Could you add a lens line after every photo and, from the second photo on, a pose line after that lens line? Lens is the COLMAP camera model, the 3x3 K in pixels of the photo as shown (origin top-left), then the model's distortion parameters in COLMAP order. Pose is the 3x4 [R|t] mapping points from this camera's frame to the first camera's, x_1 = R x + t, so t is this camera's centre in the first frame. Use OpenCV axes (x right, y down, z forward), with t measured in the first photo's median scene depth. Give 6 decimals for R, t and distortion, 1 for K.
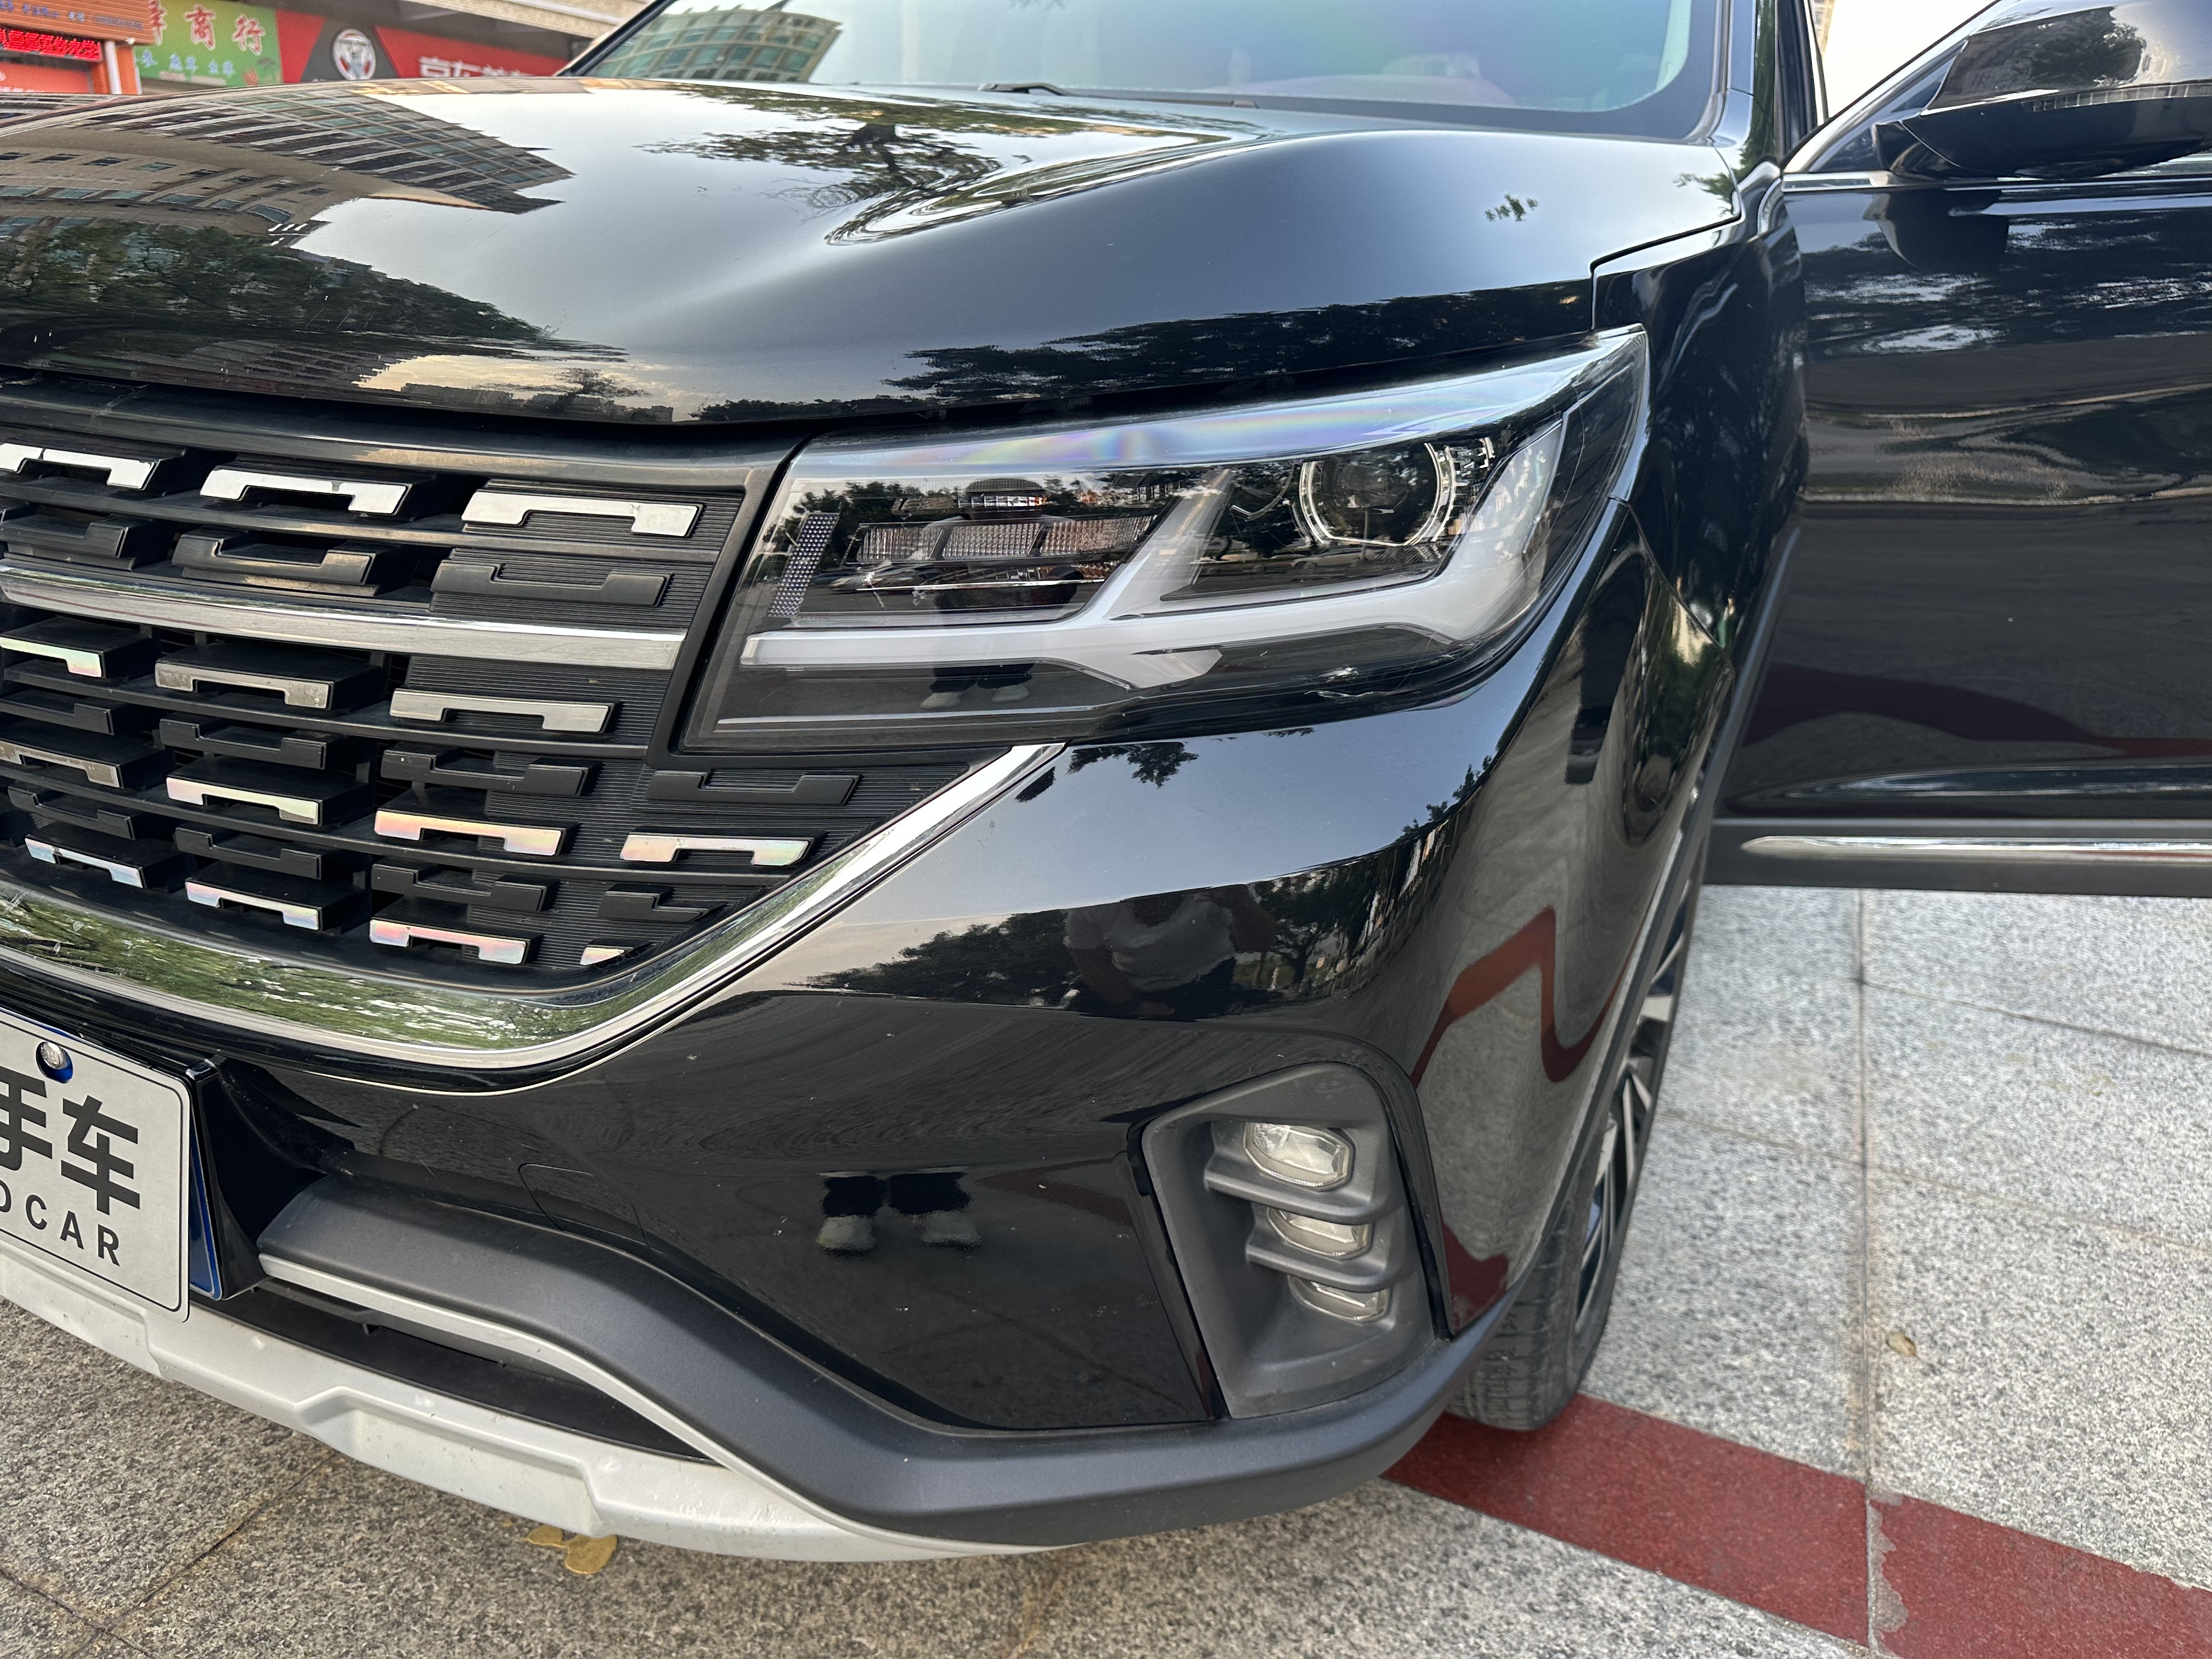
lens RADIAL K [[1553.6, 0, 1115.2], [0, 1553.6, 845.6], [0, 0, 1]] dist [0.079494, -0.123710]
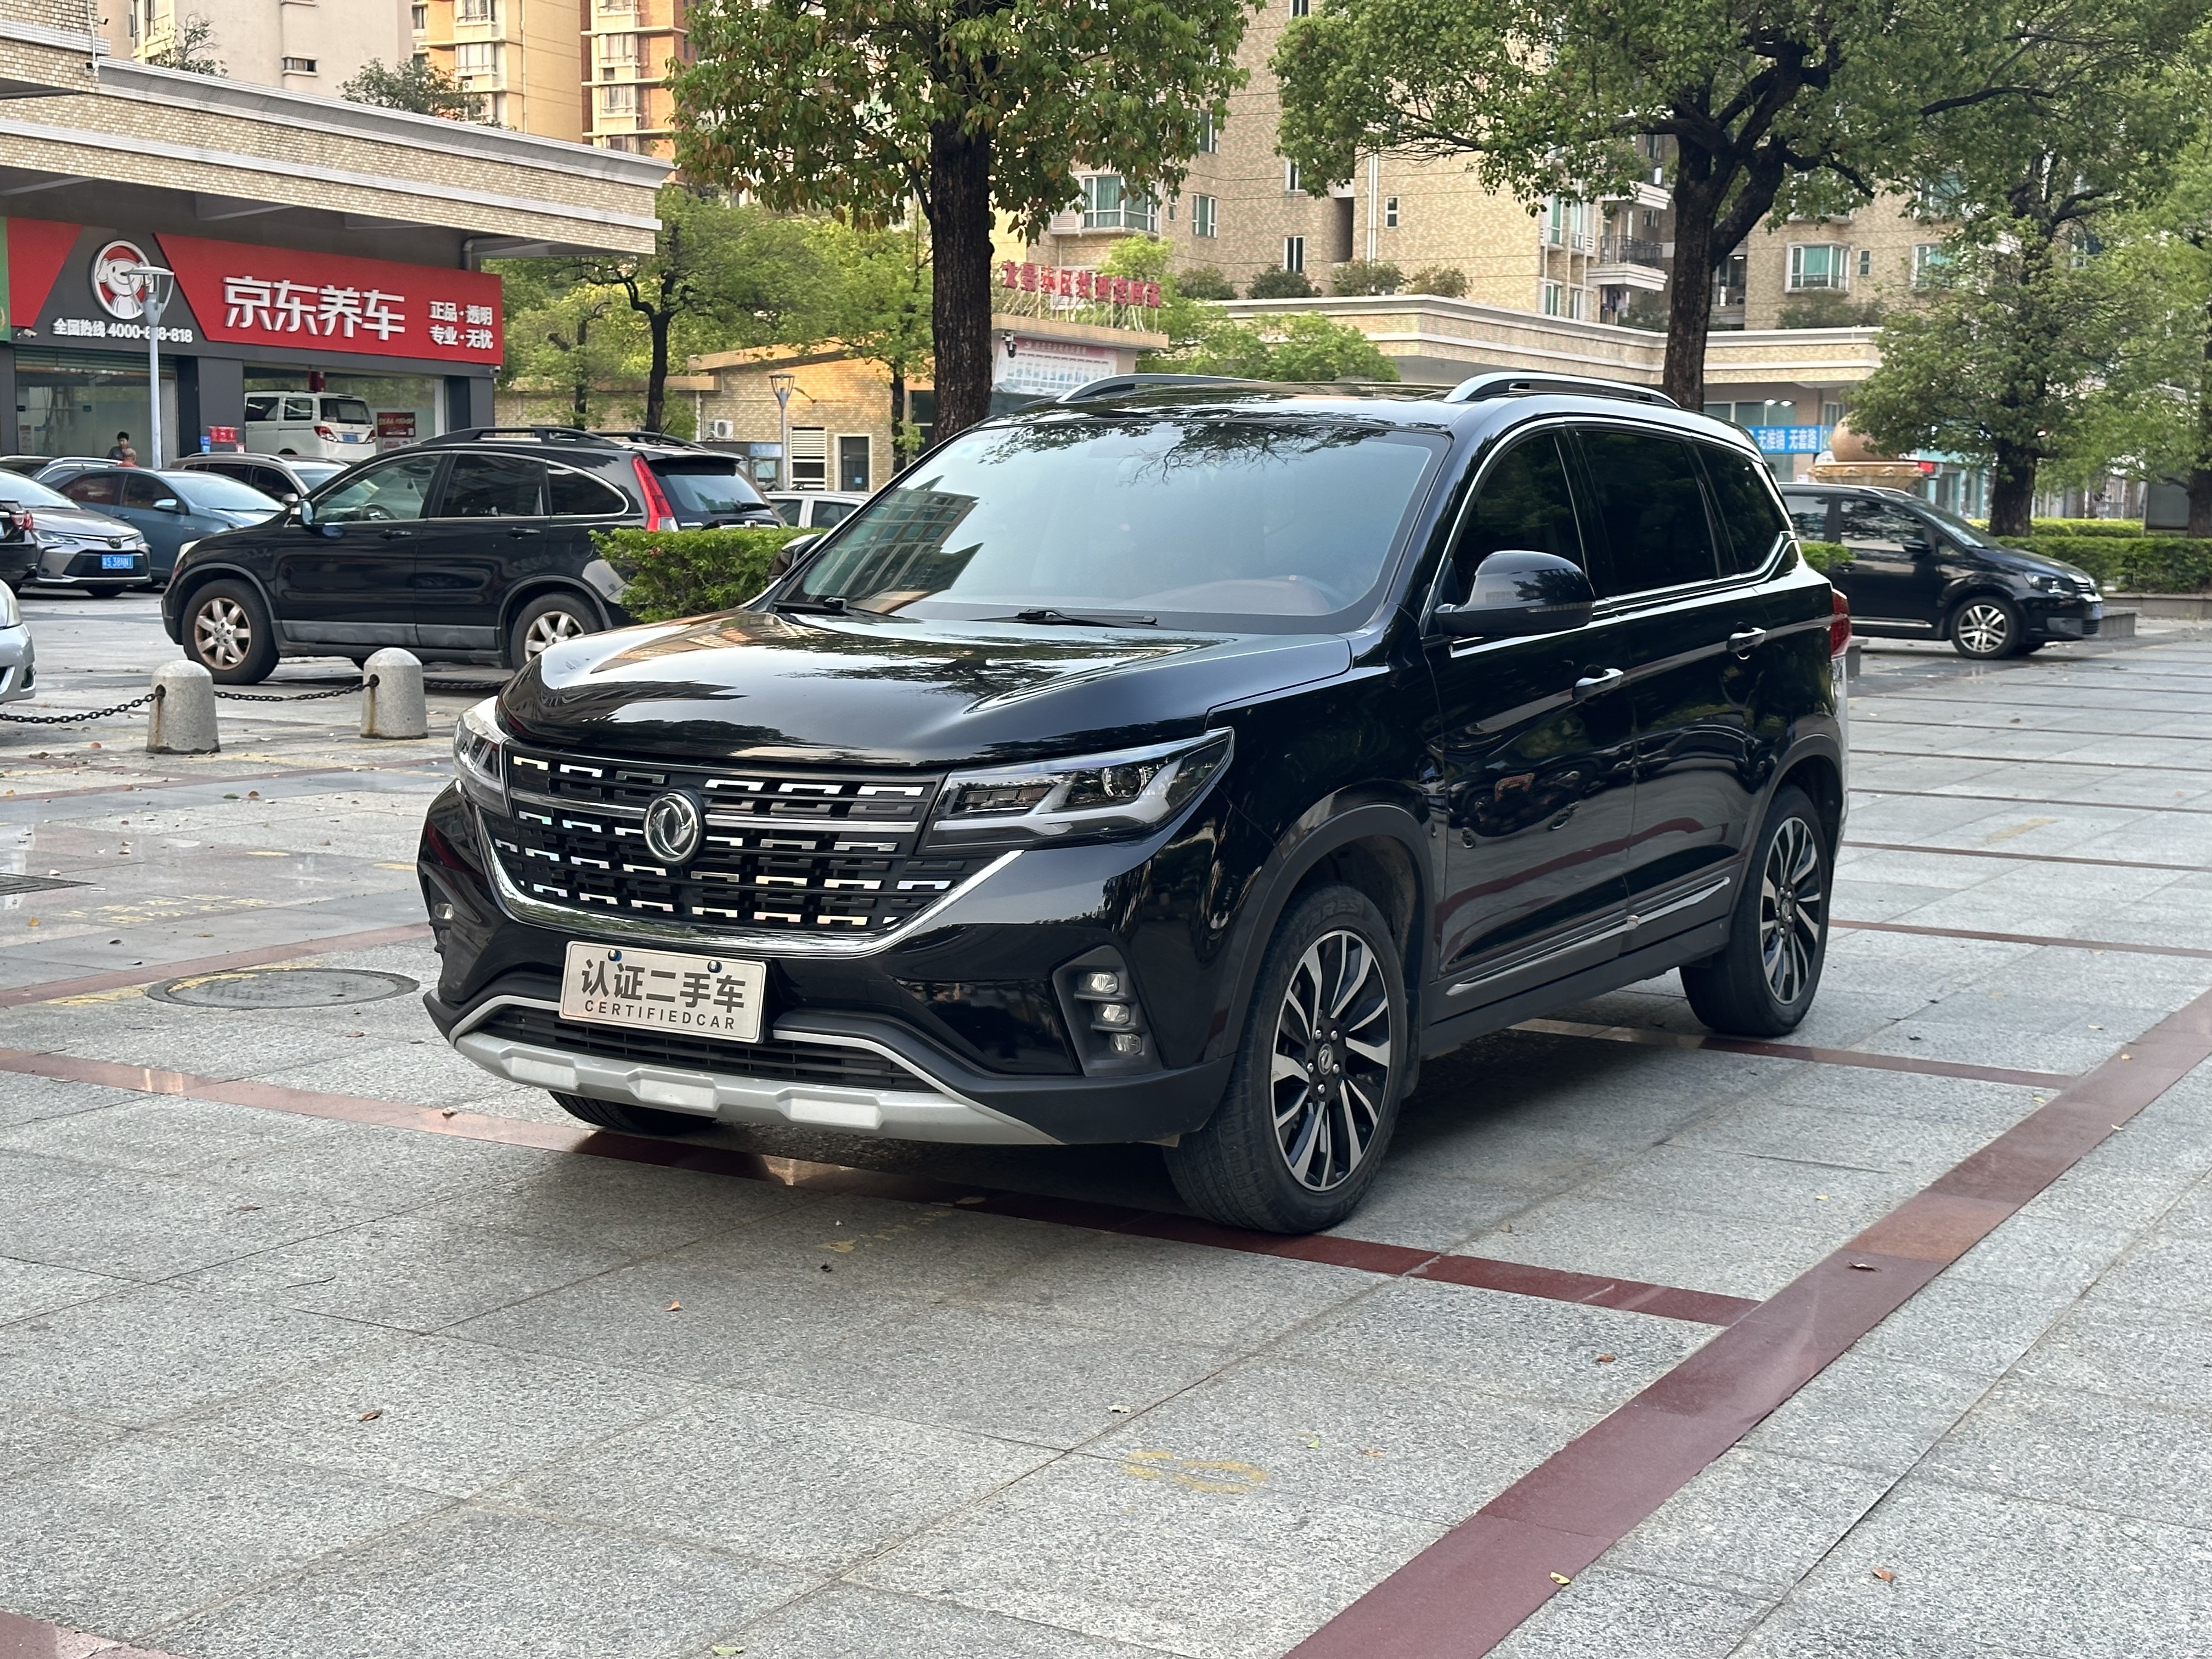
lens RADIAL K [[3052.1, 0, 1117.8], [0, 3052.1, 842.9], [0, 0, 1]] dist [0.156339, -0.206153]
pose [[0.995357, -0.032238, -0.090695, 0.749040], [0.008406, 0.967759, -0.251738, 1.544807], [0.095886, 0.249806, 0.963536, -5.242136]]
